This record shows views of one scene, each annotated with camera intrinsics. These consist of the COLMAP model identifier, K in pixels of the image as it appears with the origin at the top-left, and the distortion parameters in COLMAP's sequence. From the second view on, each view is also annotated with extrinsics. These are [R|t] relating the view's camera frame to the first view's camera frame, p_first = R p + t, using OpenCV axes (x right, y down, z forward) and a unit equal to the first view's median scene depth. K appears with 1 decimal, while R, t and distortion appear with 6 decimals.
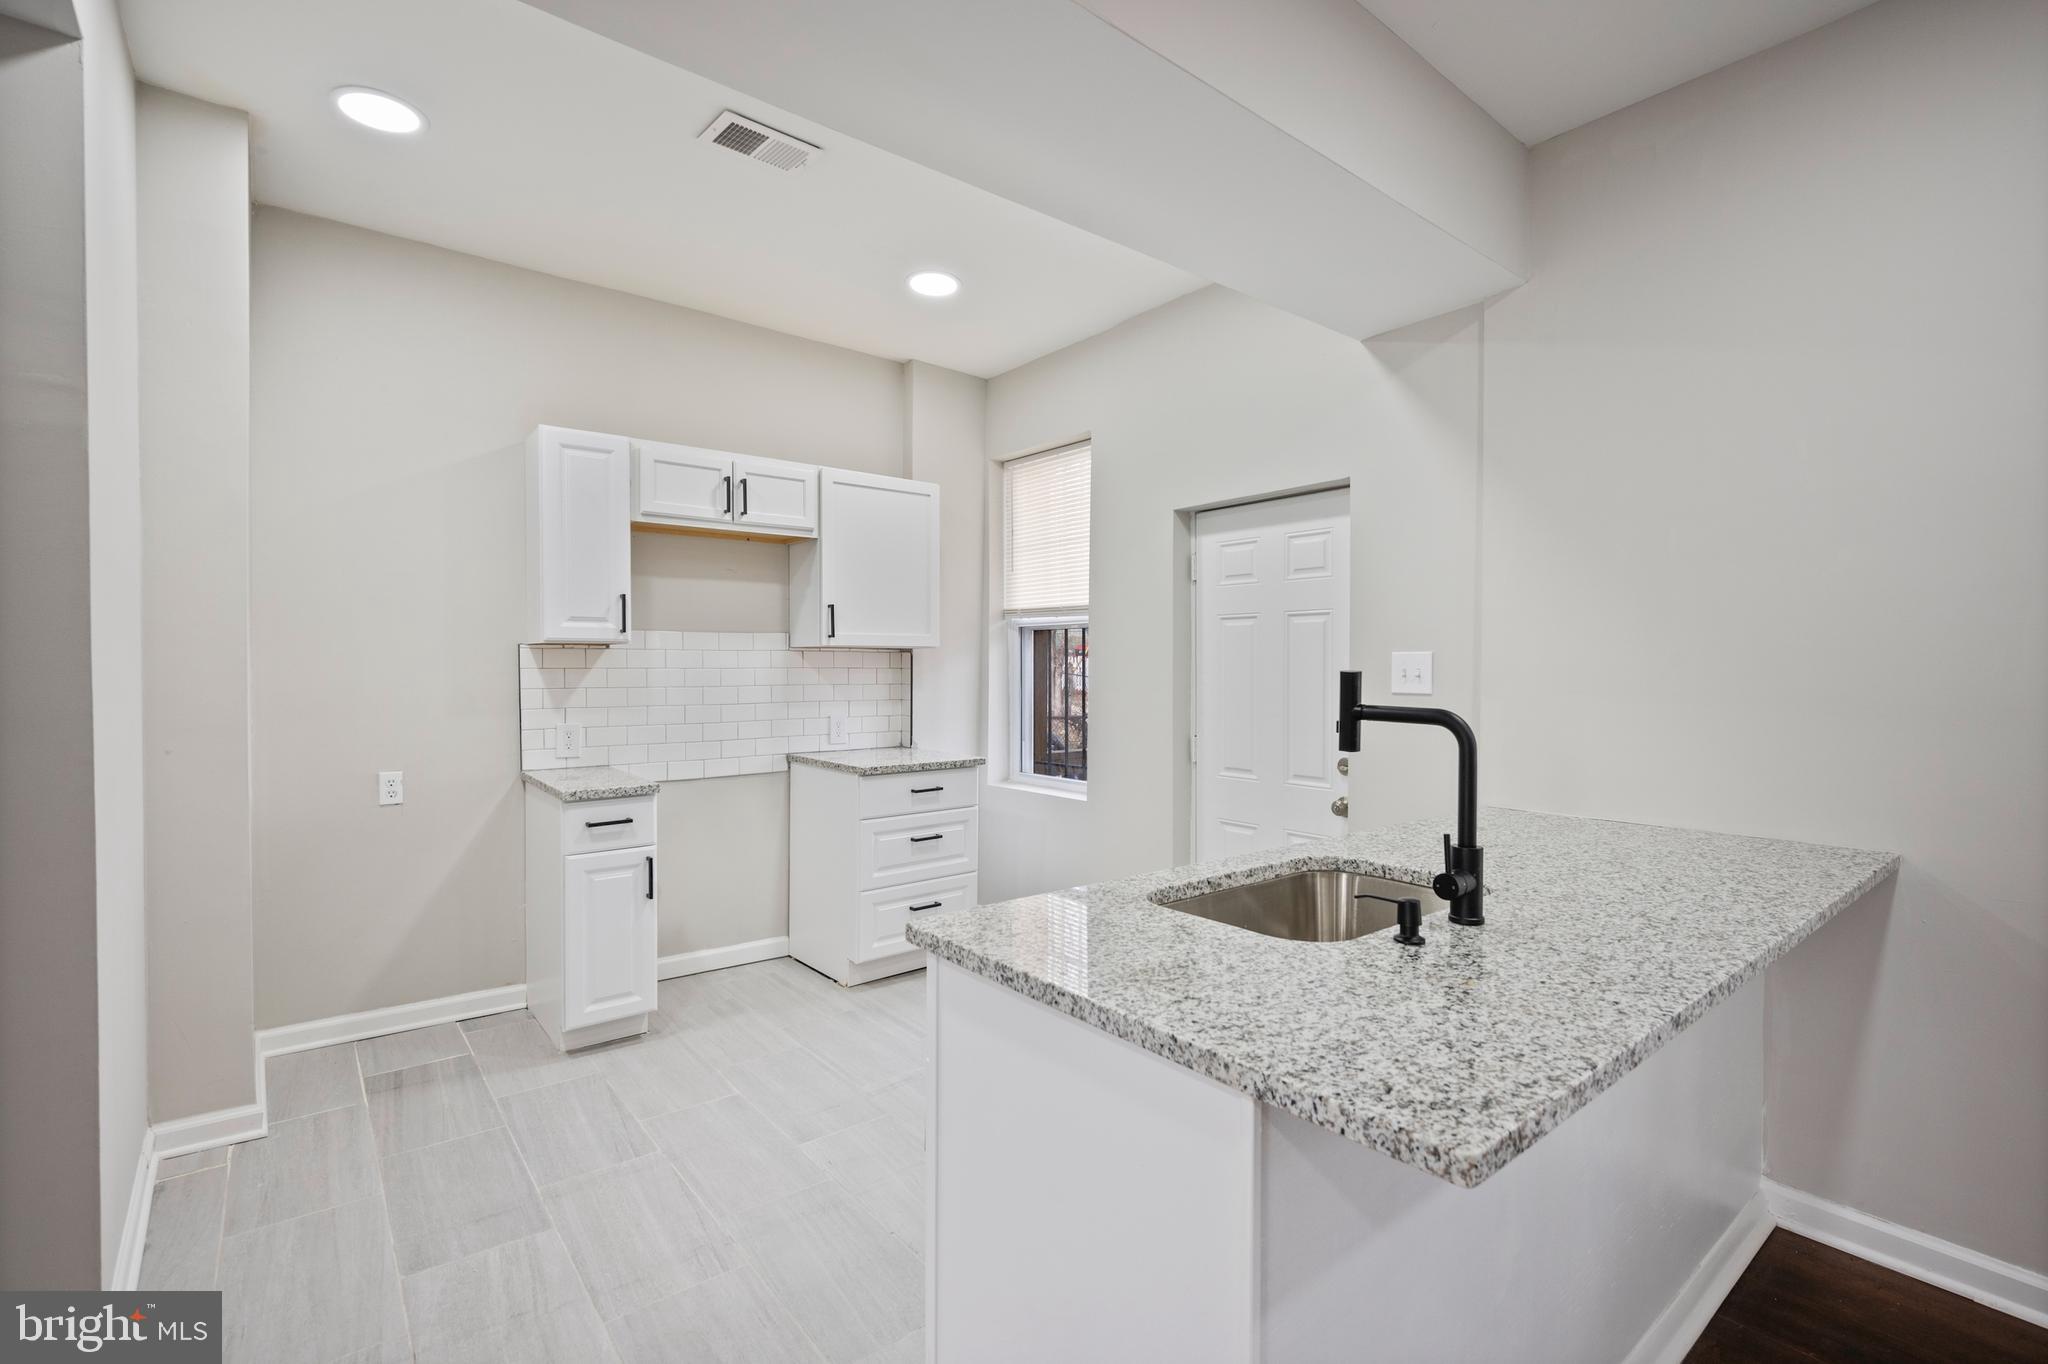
lens RADIAL K [[922.1, 0, 1027.7], [0, 922.1, 674.2], [0, 0, 1]] dist [0.009765, -0.000073]
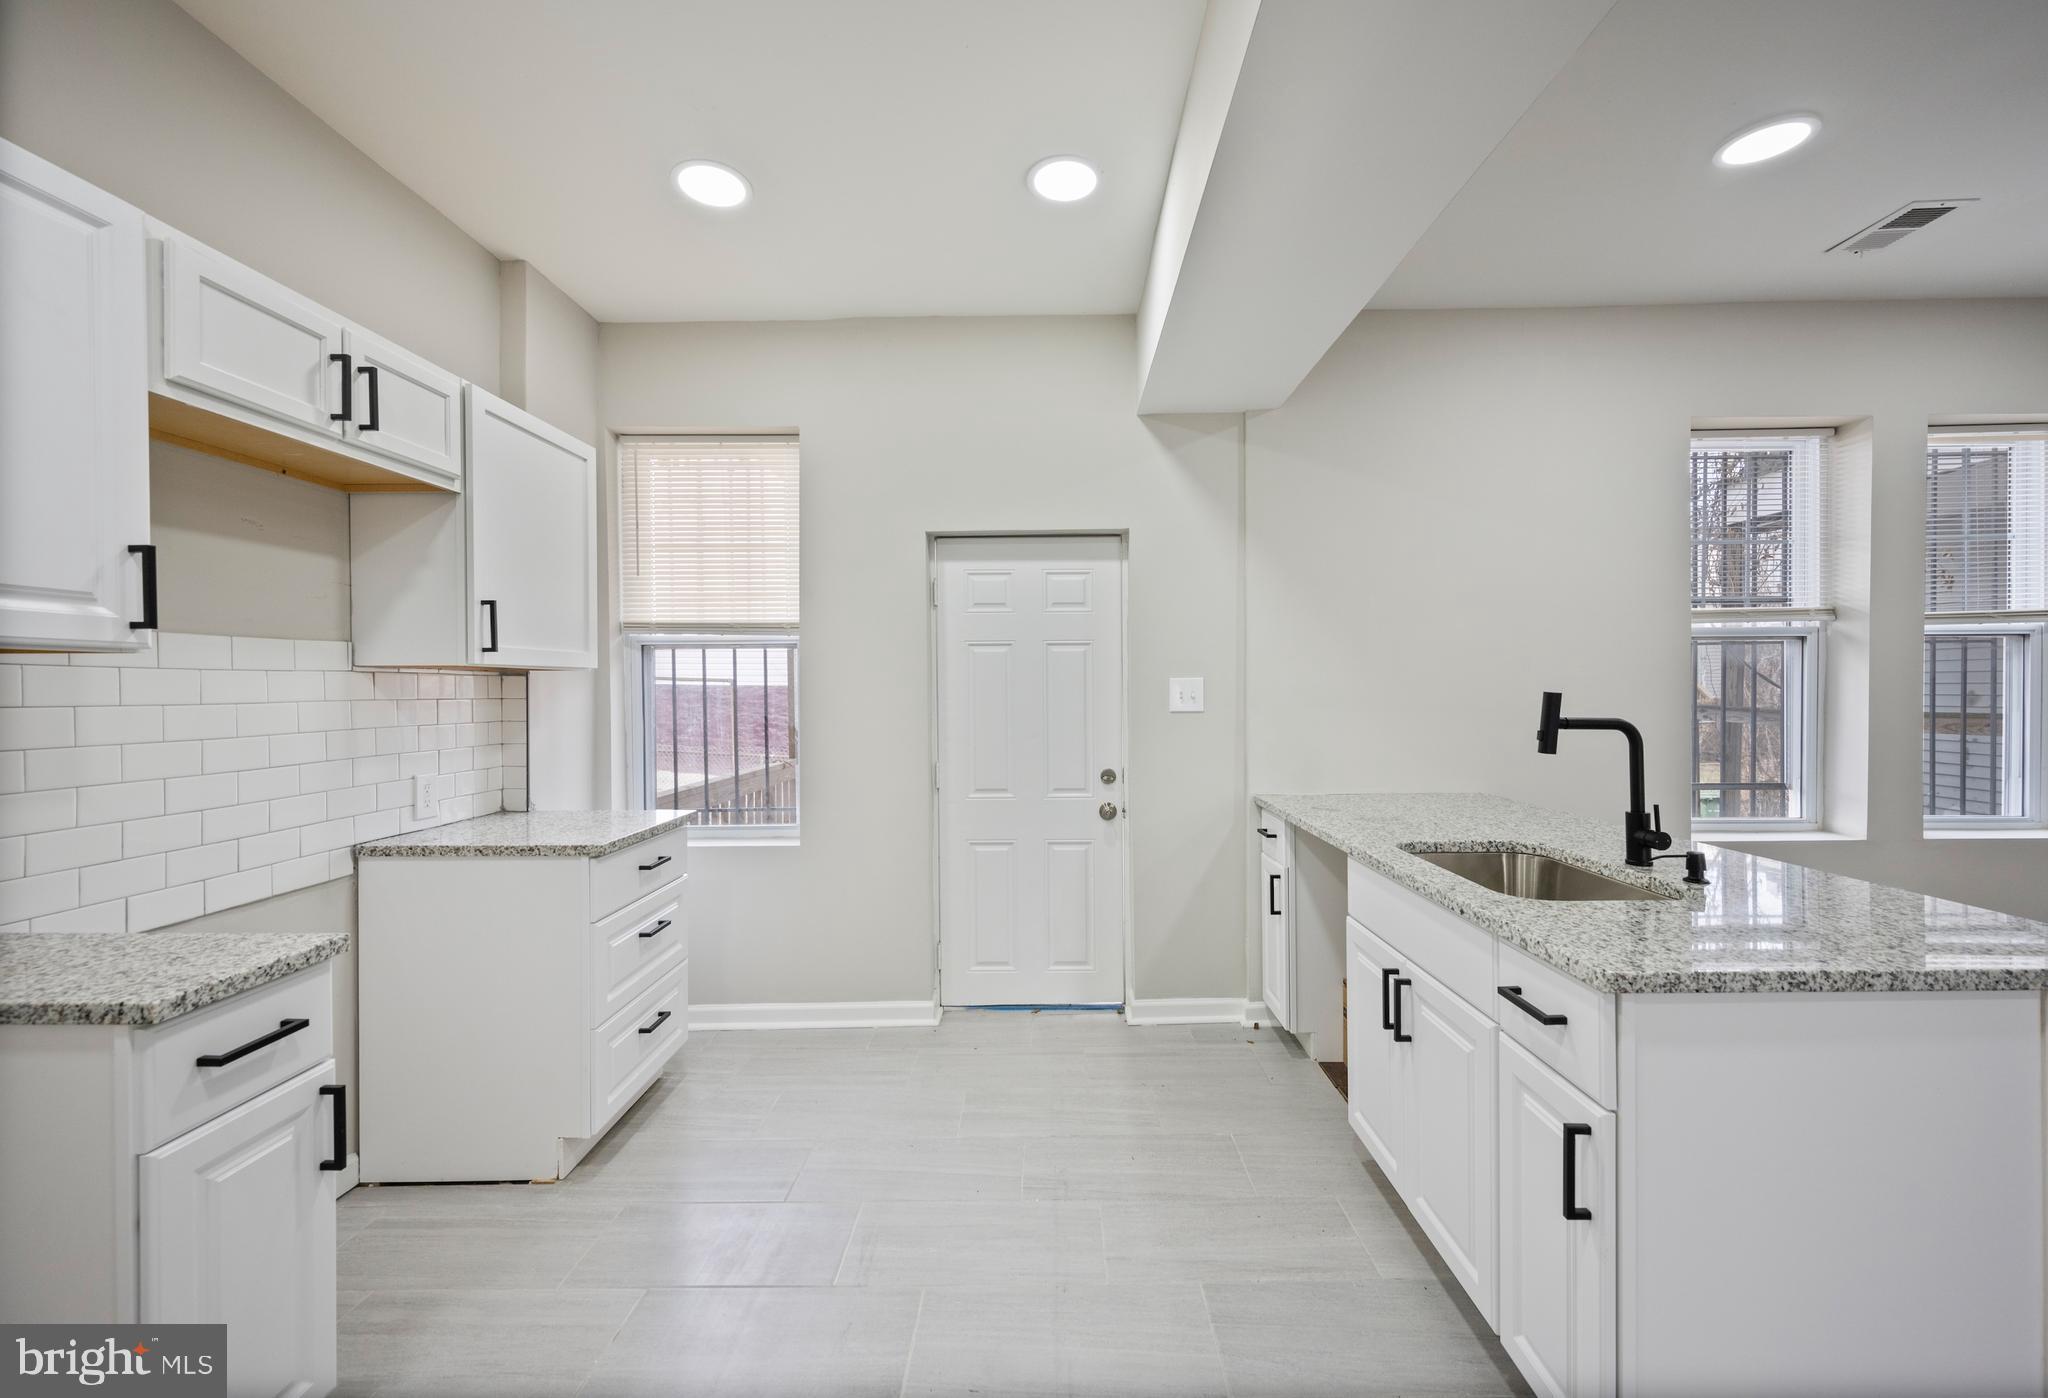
lens RADIAL K [[807.9, 0, 1057.5], [0, 807.9, 694.0], [0, 0, 1]] dist [-0.002906, 0.000034]
pose [[0.627268, -0.010308, 0.778735, -0.430720], [0.015219, 0.999884, 0.000976, -0.005328], [-0.778655, 0.011240, 0.627352, 0.366333]]
